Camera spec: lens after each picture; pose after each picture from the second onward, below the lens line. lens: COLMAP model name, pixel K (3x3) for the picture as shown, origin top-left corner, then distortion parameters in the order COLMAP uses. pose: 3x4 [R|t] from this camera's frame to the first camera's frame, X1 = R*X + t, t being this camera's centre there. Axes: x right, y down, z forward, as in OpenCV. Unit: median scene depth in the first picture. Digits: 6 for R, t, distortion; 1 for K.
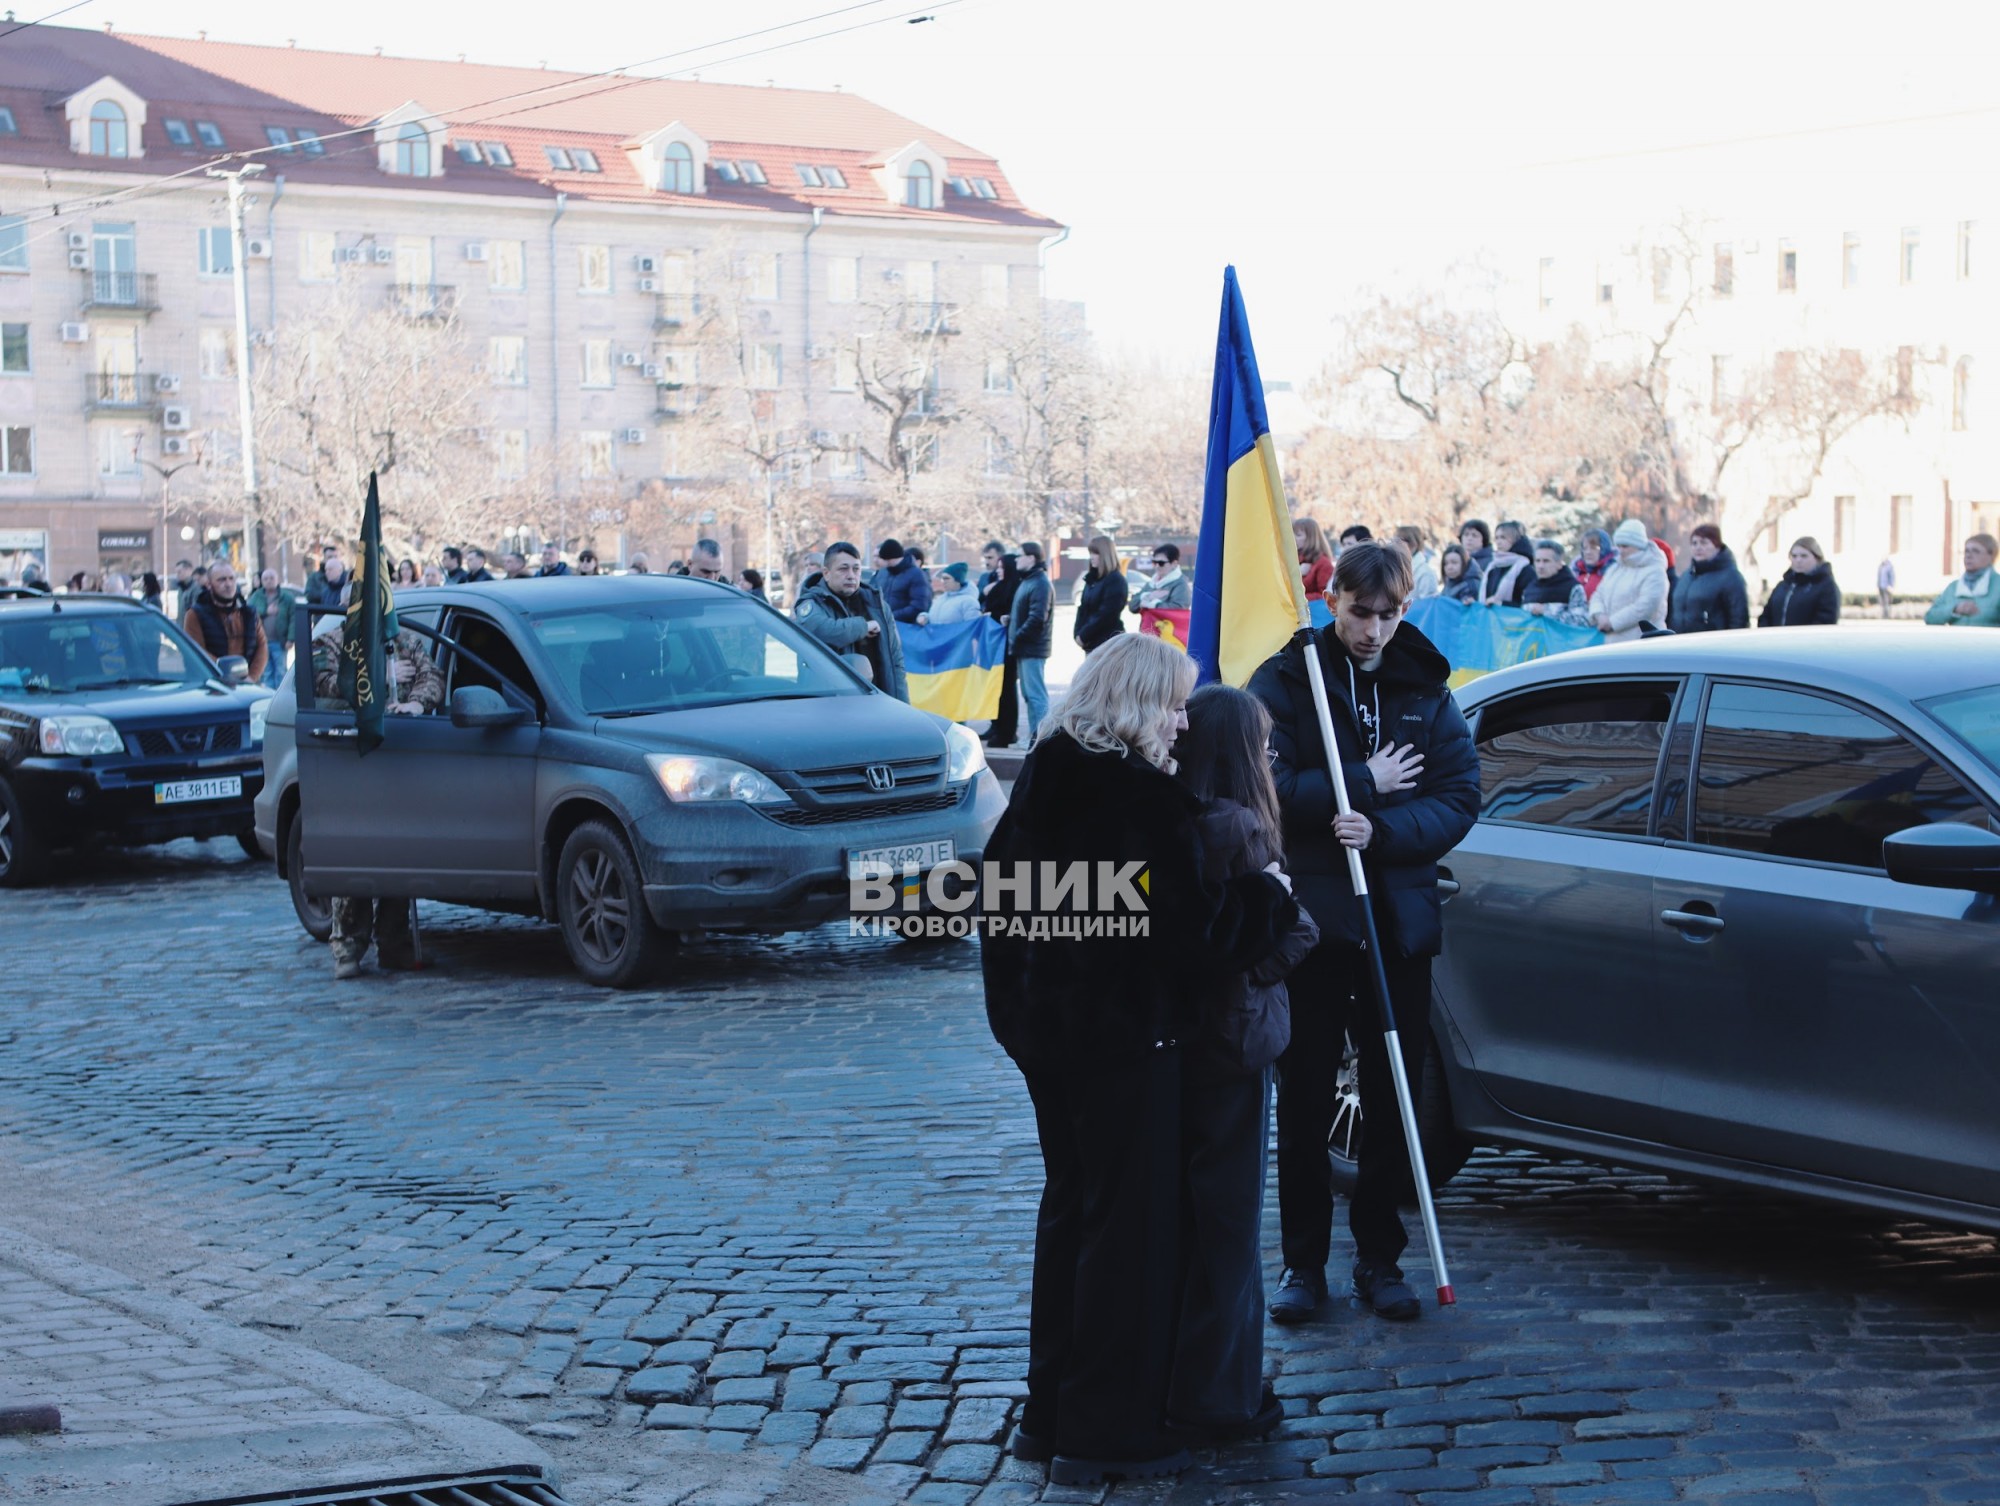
lens RADIAL K [[3348.6, 0, 1000.0], [0, 3348.6, 753.0], [0, 0, 1]] dist [-0.016758, 0.518954]
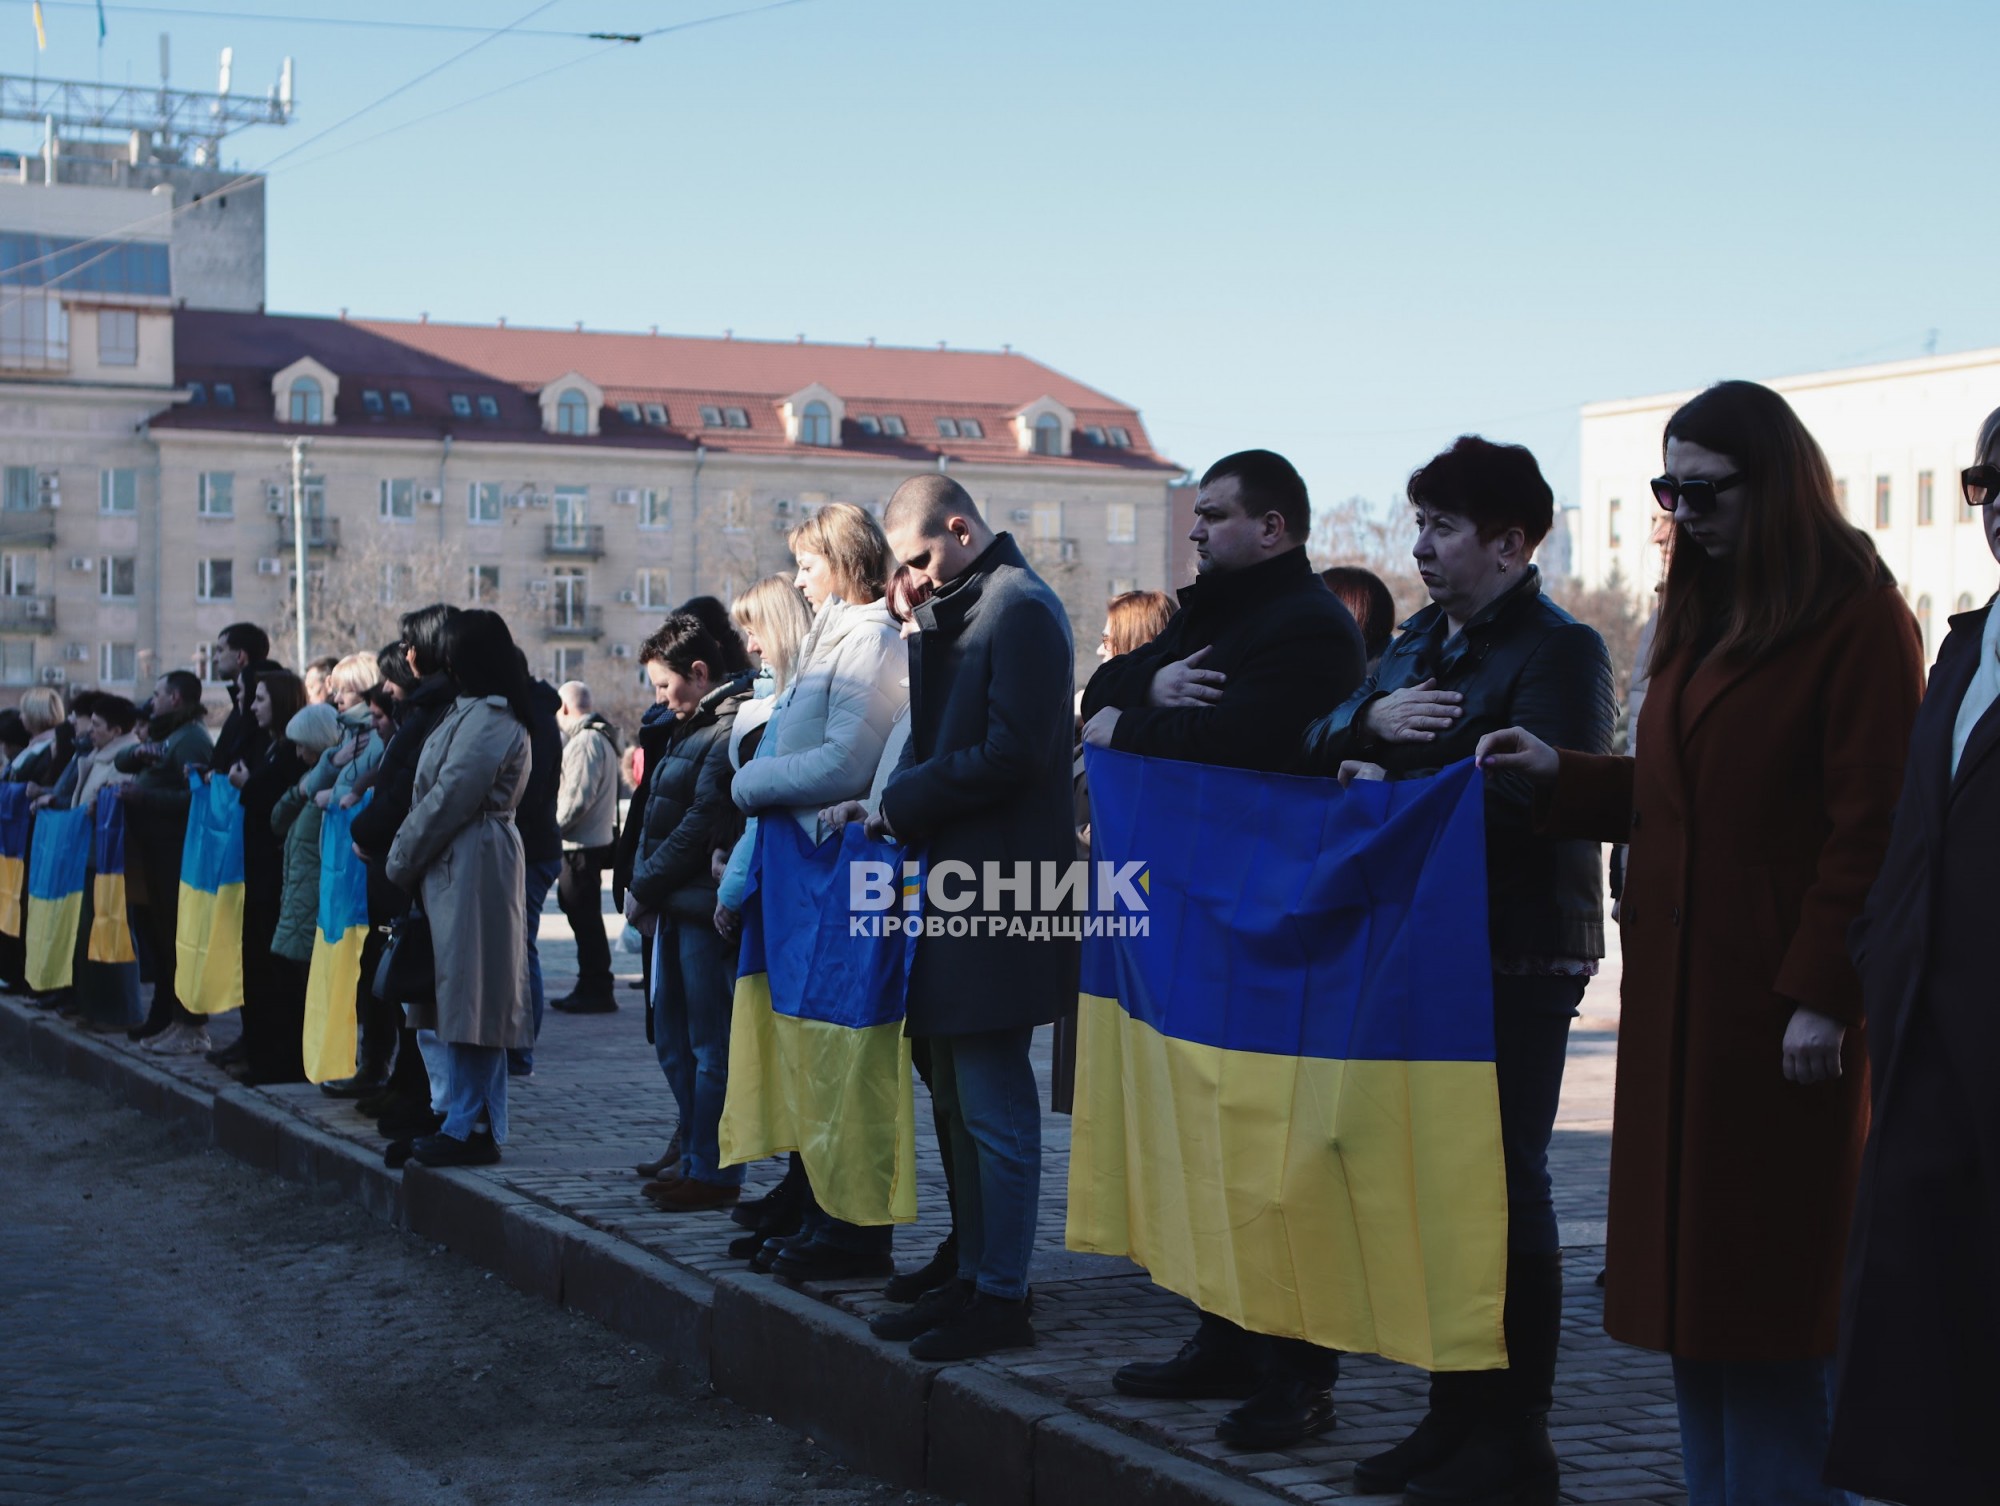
lens RADIAL K [[3348.6, 0, 1000.0], [0, 3348.6, 753.0], [0, 0, 1]] dist [-0.016758, 0.518954]
pose [[0.977452, 0.015632, -0.210578, 0.225927], [-0.028342, 0.997944, -0.057477, 0.003287], [0.209247, 0.062149, 0.975886, -0.112749]]
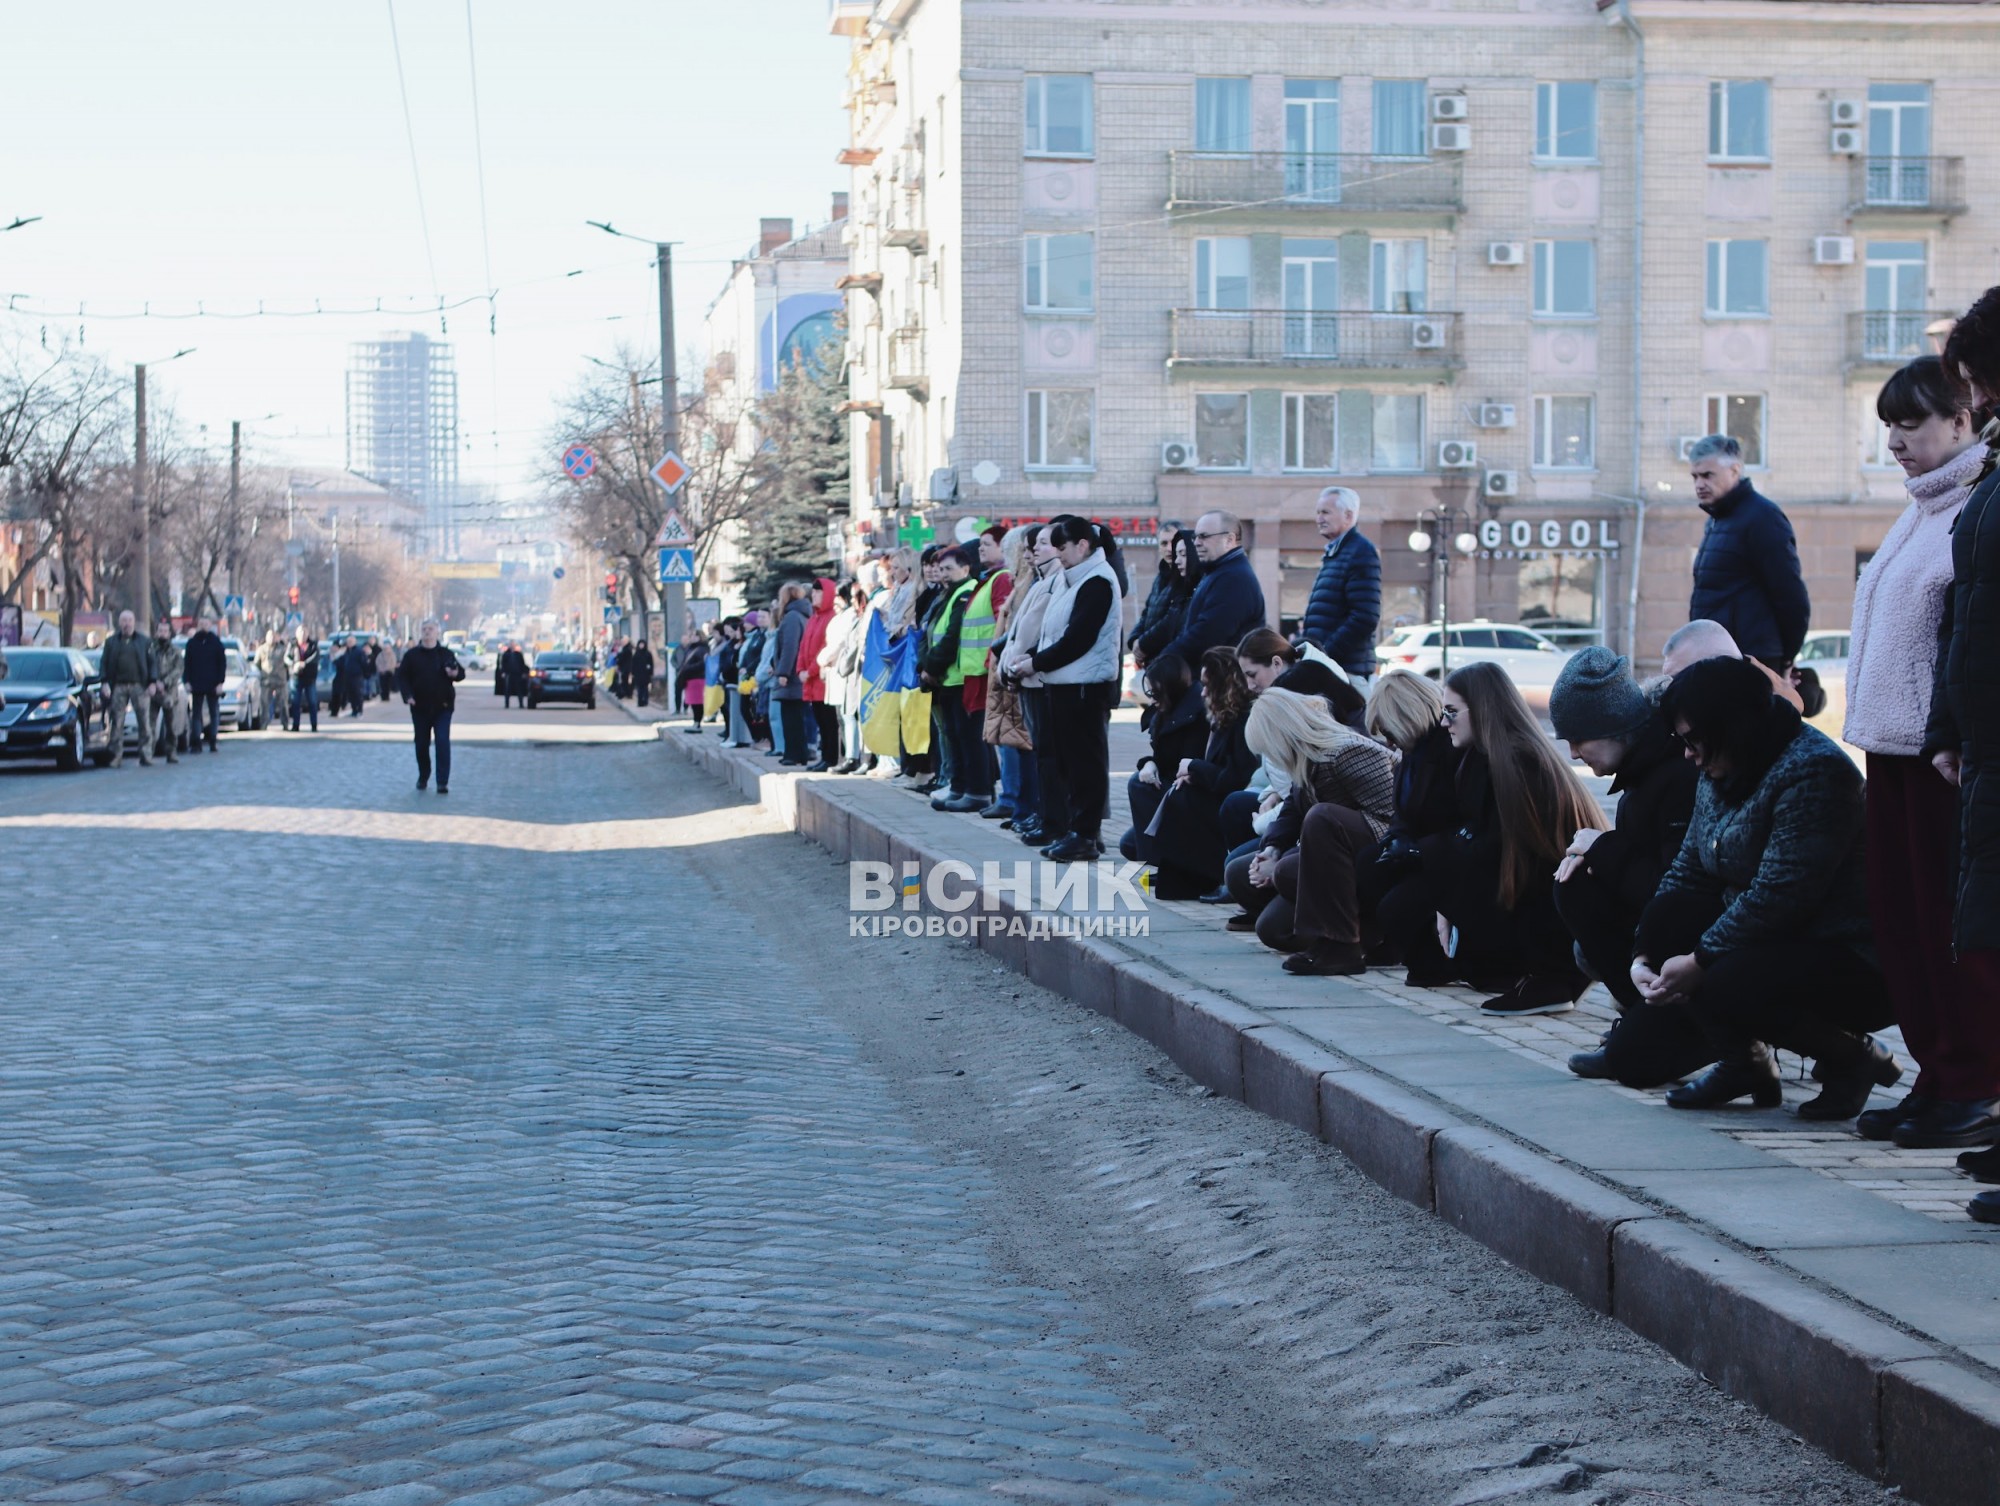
lens RADIAL K [[3348.6, 0, 1000.0], [0, 3348.6, 753.0], [0, 0, 1]] dist [-0.016758, 0.518954]
pose [[0.875901, 0.028465, -0.481650, -0.093736], [-0.038898, 0.999175, -0.011686, -0.011913], [0.480920, 0.028971, 0.876286, 0.329232]]
